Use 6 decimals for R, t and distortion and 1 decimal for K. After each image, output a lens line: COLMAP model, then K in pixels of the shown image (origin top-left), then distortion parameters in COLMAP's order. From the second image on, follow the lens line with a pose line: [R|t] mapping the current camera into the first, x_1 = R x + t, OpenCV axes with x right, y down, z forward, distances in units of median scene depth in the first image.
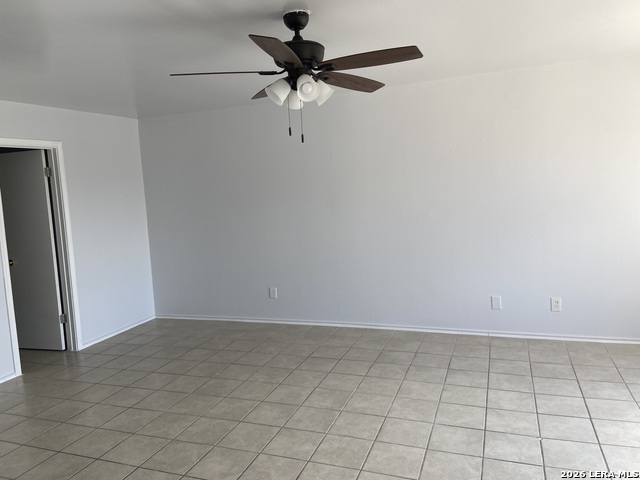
lens RADIAL K [[482.4, 0, 317.2], [0, 482.4, 231.2], [0, 0, 1]] dist [0.137572, -0.172274]
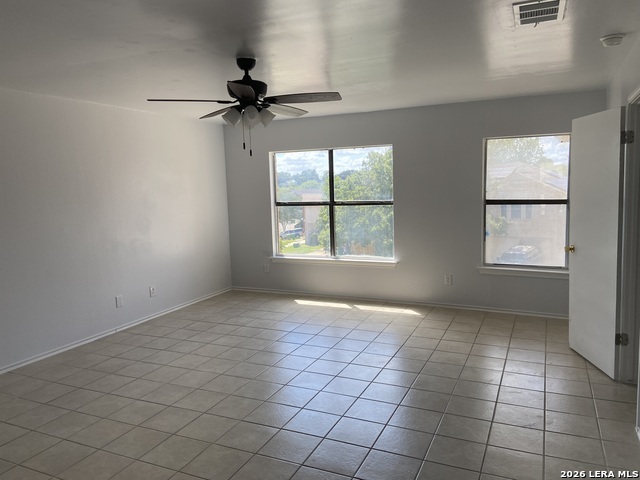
lens RADIAL K [[482.4, 0, 317.2], [0, 482.4, 231.2], [0, 0, 1]] dist [0.137572, -0.172274]
pose [[0.068522, -0.042228, 0.996756, -0.922705], [0.117330, 0.992511, 0.033982, -0.006928], [-0.990726, 0.114621, 0.072963, 0.513140]]
